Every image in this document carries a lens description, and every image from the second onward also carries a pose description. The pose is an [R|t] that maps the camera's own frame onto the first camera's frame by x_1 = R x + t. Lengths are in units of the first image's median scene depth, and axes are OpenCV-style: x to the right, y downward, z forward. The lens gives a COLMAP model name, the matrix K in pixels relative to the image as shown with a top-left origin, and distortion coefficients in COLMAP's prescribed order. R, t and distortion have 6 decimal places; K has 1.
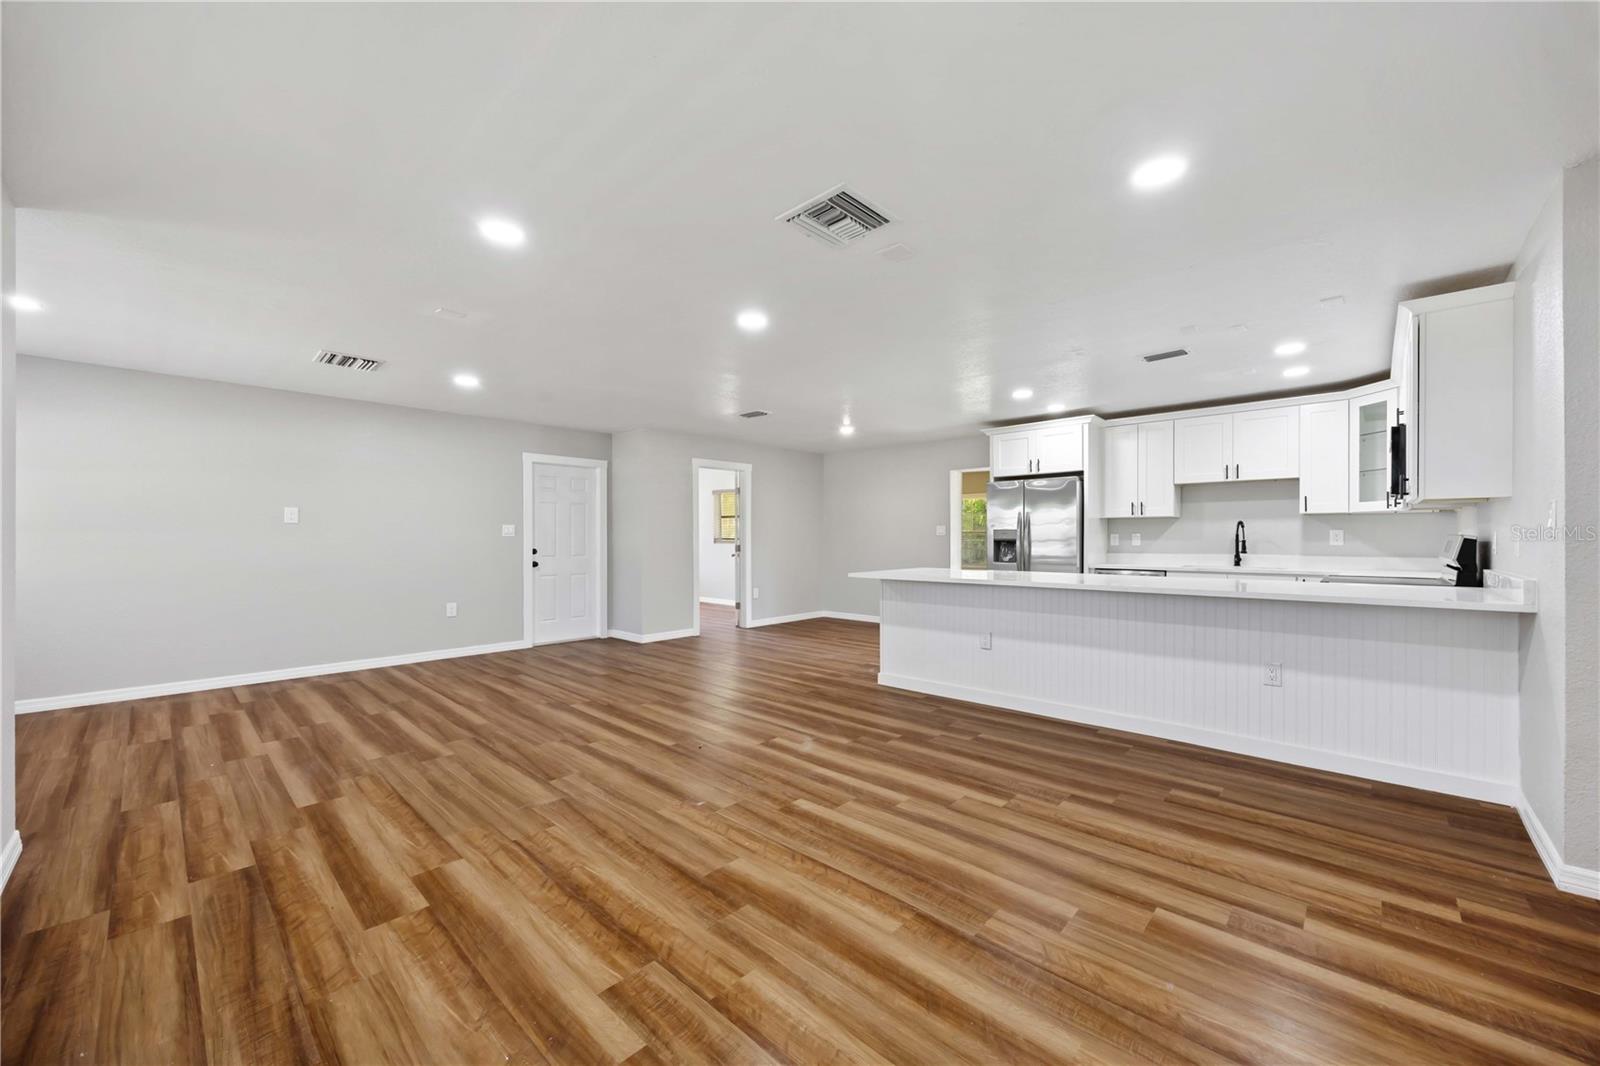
lens RADIAL K [[606.2, 0, 798.2], [0, 606.2, 531.4], [0, 0, 1]] dist [-0.004526, -0.000020]
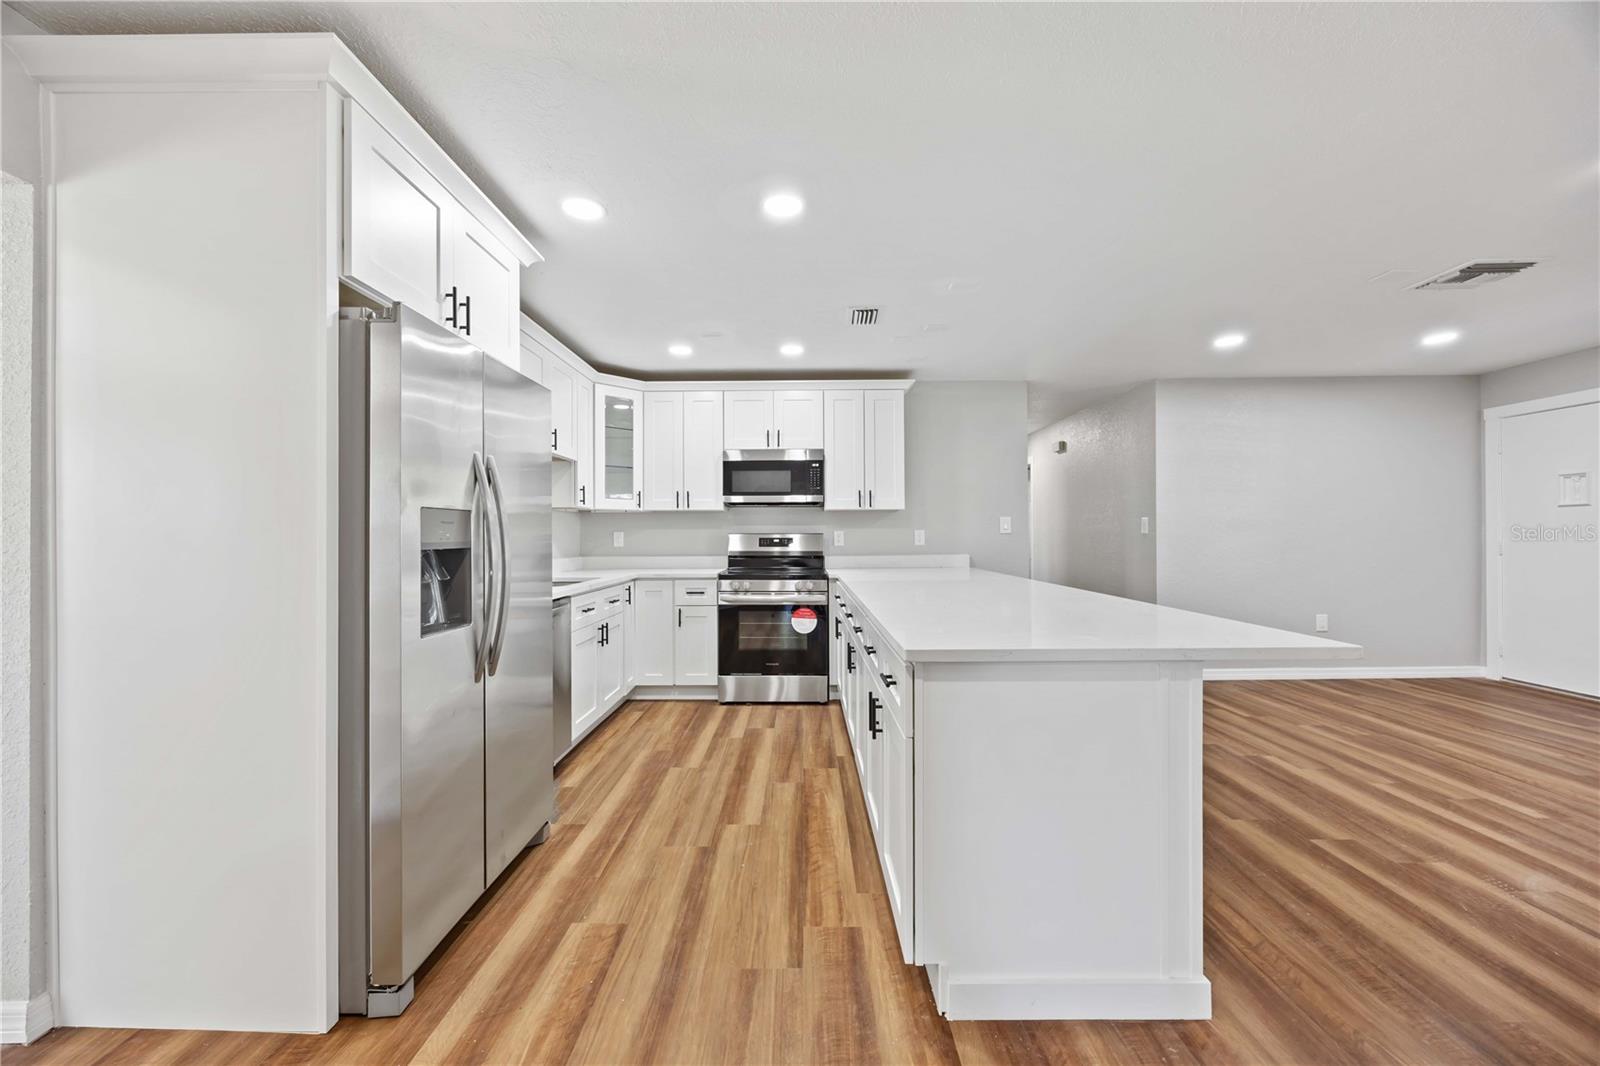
lens RADIAL K [[606.2, 0, 798.2], [0, 606.2, 531.4], [0, 0, 1]] dist [-0.004526, -0.000020]
pose [[-0.677331, 0.009399, 0.735618, 0.089530], [0.001751, 0.999936, -0.011165, 0.023345], [-0.735676, -0.006274, -0.677304, 2.508580]]
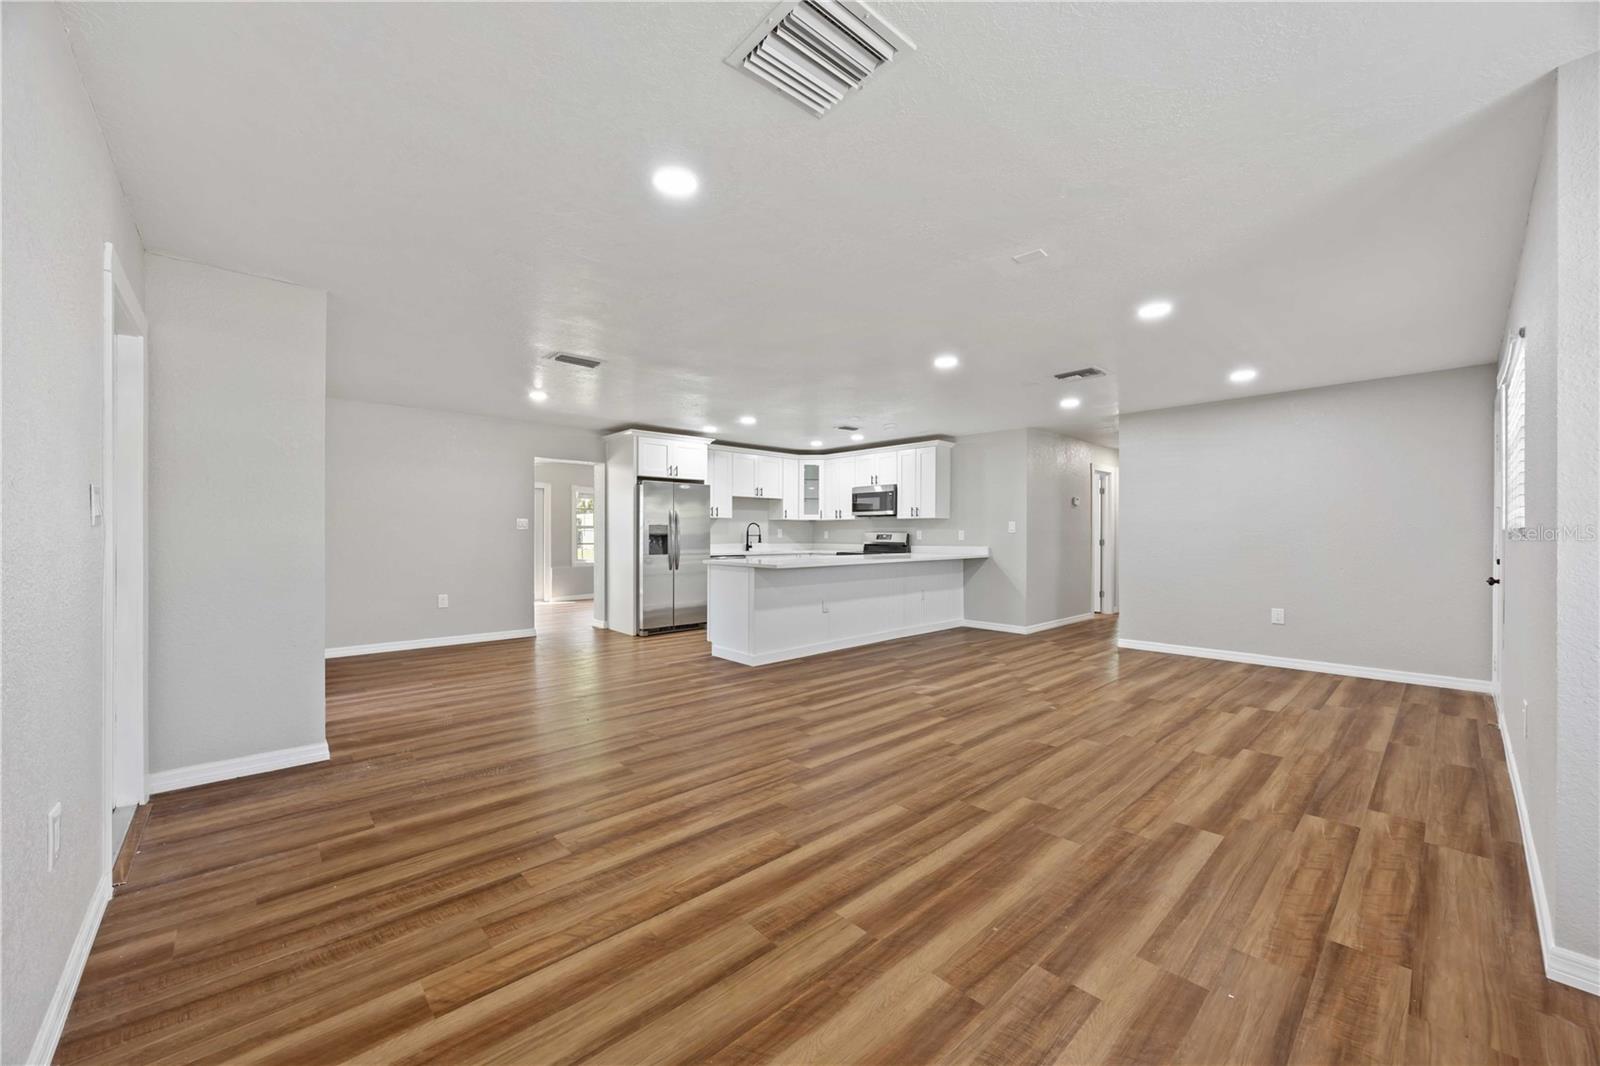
lens RADIAL K [[606.2, 0, 798.2], [0, 606.2, 531.4], [0, 0, 1]] dist [-0.004526, -0.000020]
pose [[0.075652, 0.003334, 0.997129, -1.757192], [-0.009906, 0.999948, -0.002592, 0.019412], [-0.997085, -0.009681, 0.075681, 1.556530]]
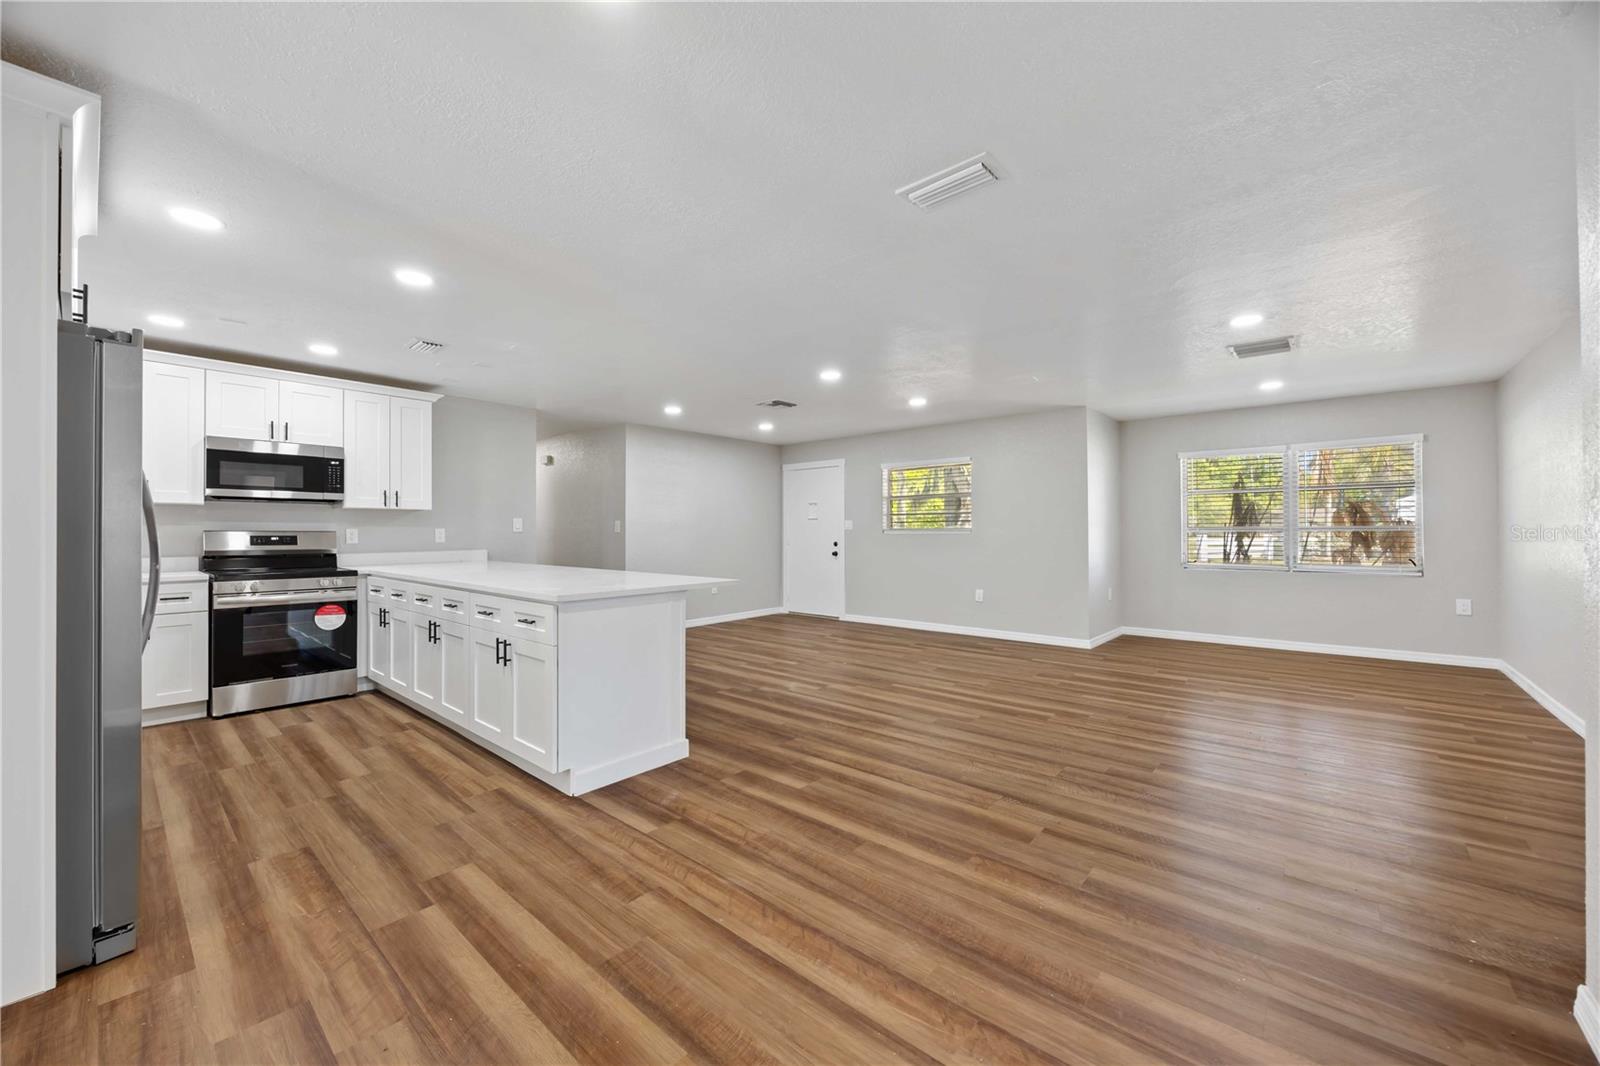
lens RADIAL K [[606.2, 0, 798.2], [0, 606.2, 531.4], [0, 0, 1]] dist [-0.004526, -0.000020]
pose [[-0.999168, 0.002901, -0.040676, 0.073746], [0.003184, 0.999971, -0.006889, 0.026384], [0.040654, -0.007012, -0.999149, 3.069681]]
